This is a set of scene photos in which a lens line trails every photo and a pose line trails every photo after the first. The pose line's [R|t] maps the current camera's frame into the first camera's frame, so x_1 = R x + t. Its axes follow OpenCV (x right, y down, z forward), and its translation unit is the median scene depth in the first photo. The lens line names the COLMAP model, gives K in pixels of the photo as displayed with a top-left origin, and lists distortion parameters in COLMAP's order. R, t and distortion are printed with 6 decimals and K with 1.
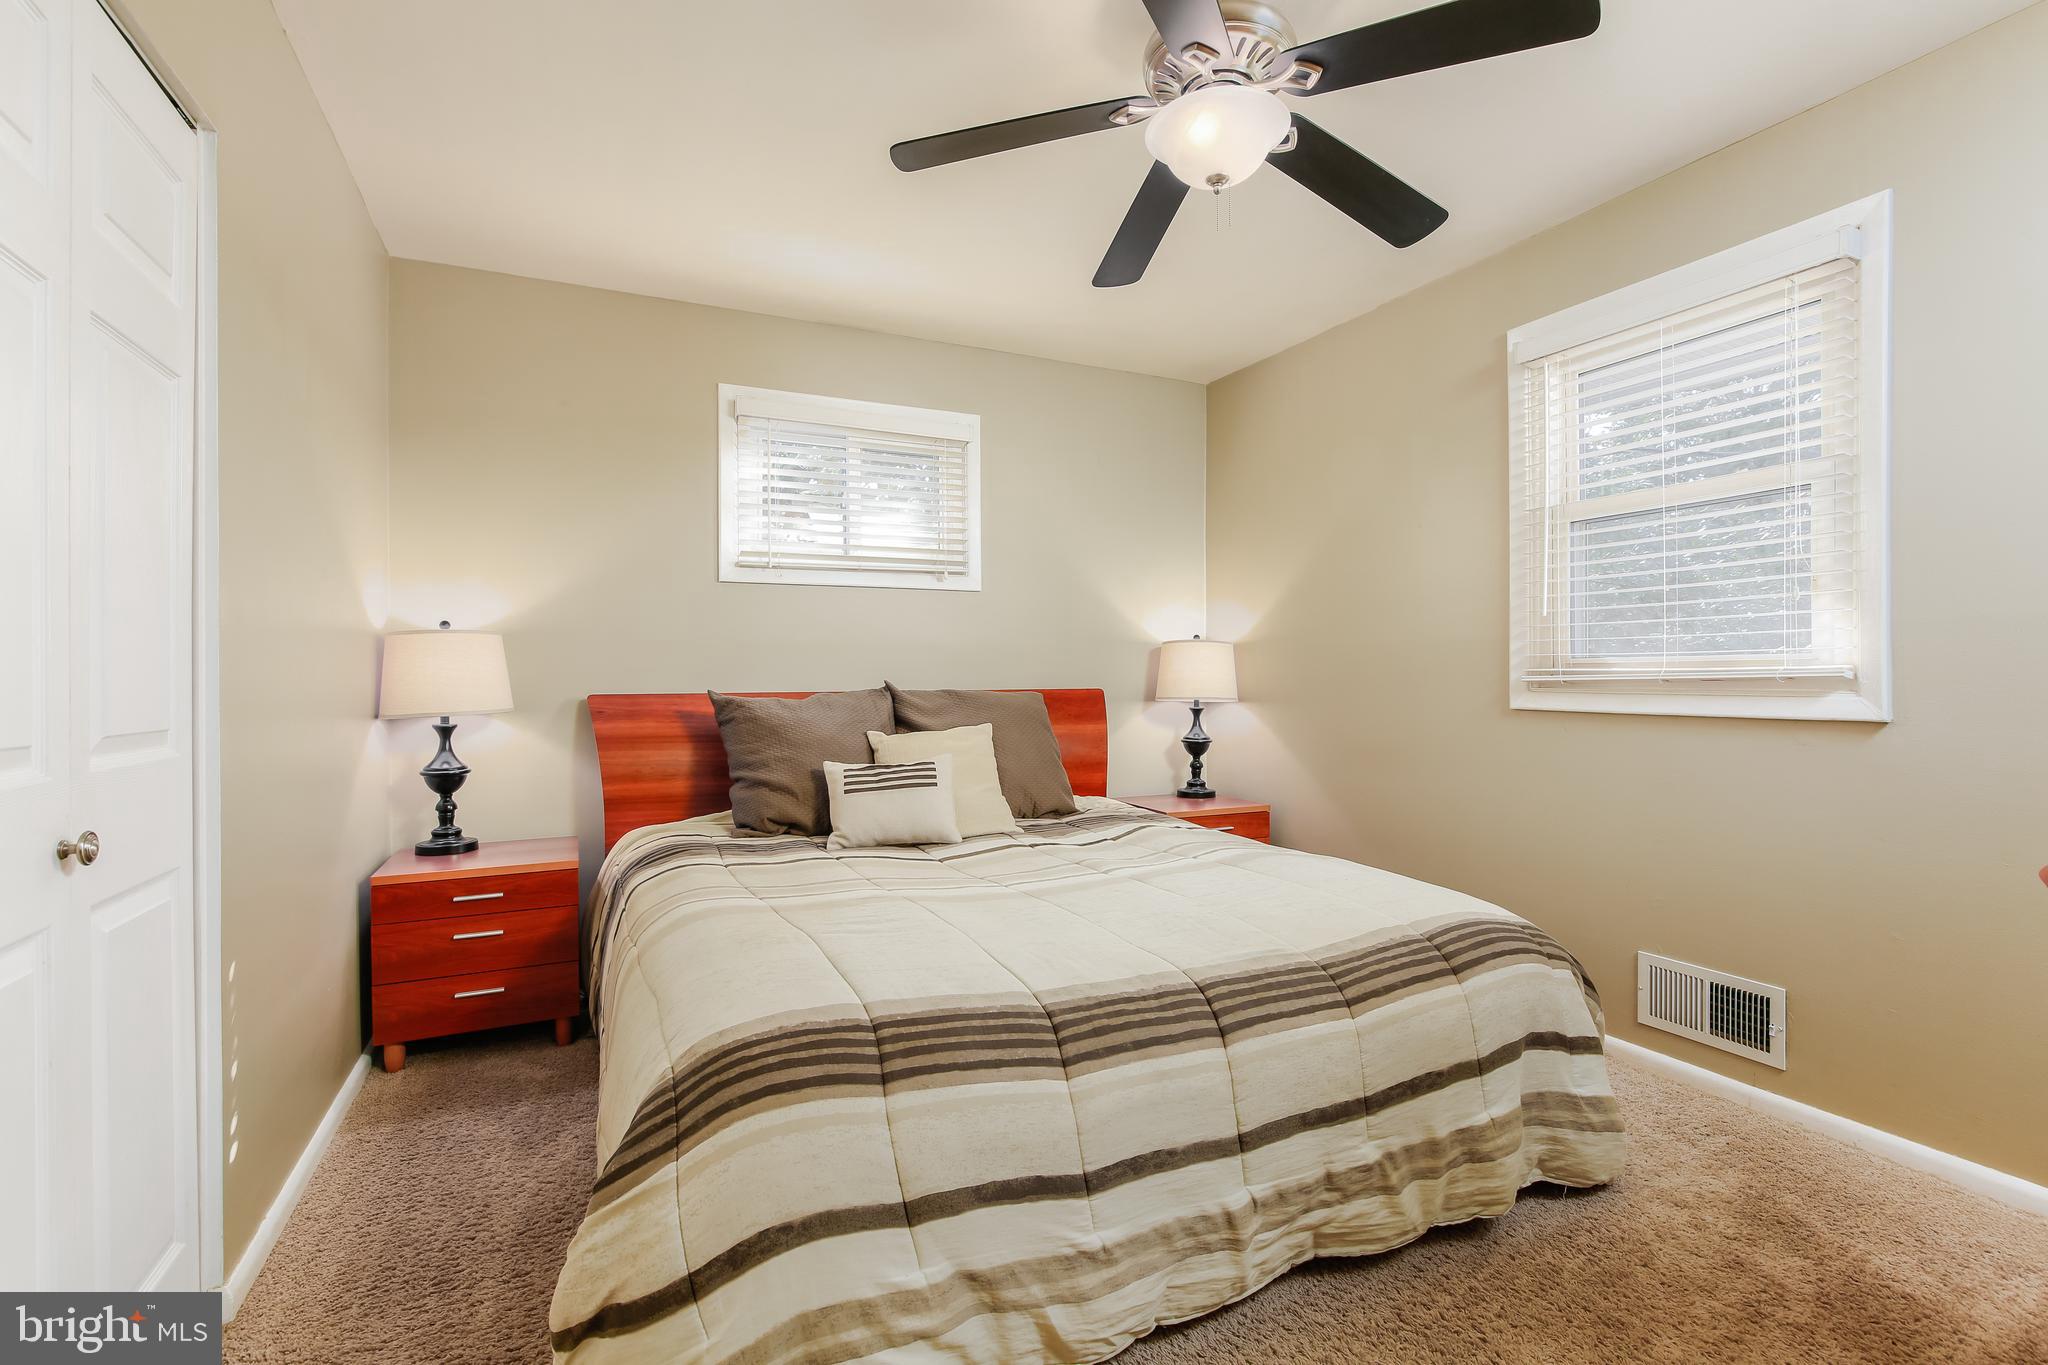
lens RADIAL K [[923.3, 0, 1040.6], [0, 923.3, 679.9], [0, 0, 1]] dist [-0.014607, 0.005275]
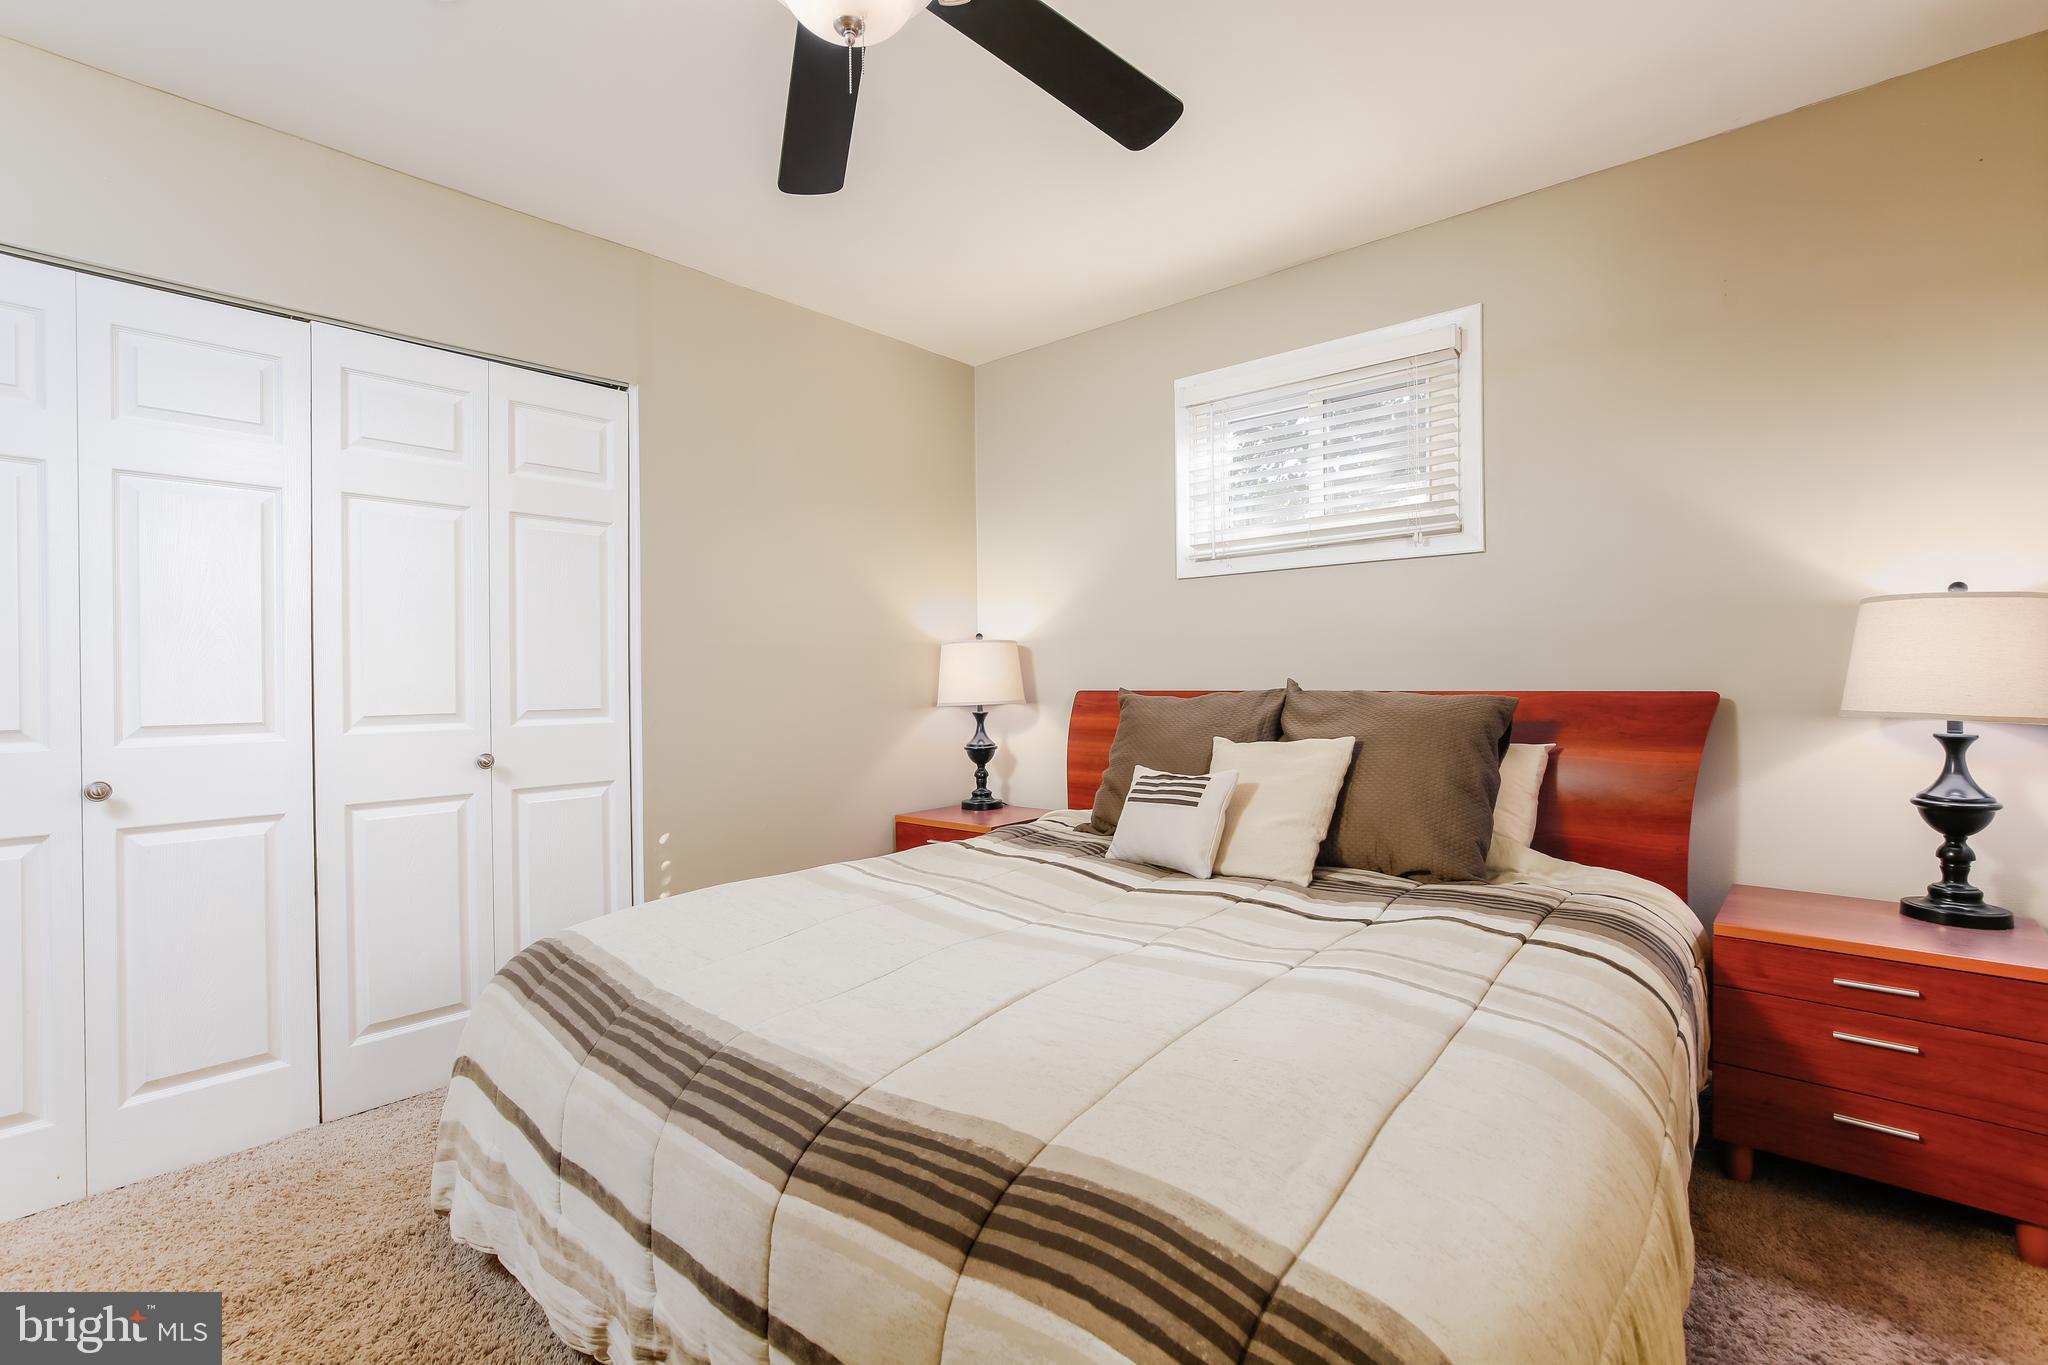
lens RADIAL K [[923.3, 0, 1030.9], [0, 923.3, 679.4], [0, 0, 1]] dist [-0.014607, 0.005275]
pose [[0.403760, -0.000827, -0.914864, 0.501400], [-0.003369, 0.999991, -0.002391, 0.005268], [0.914859, 0.004047, 0.403754, 0.453380]]
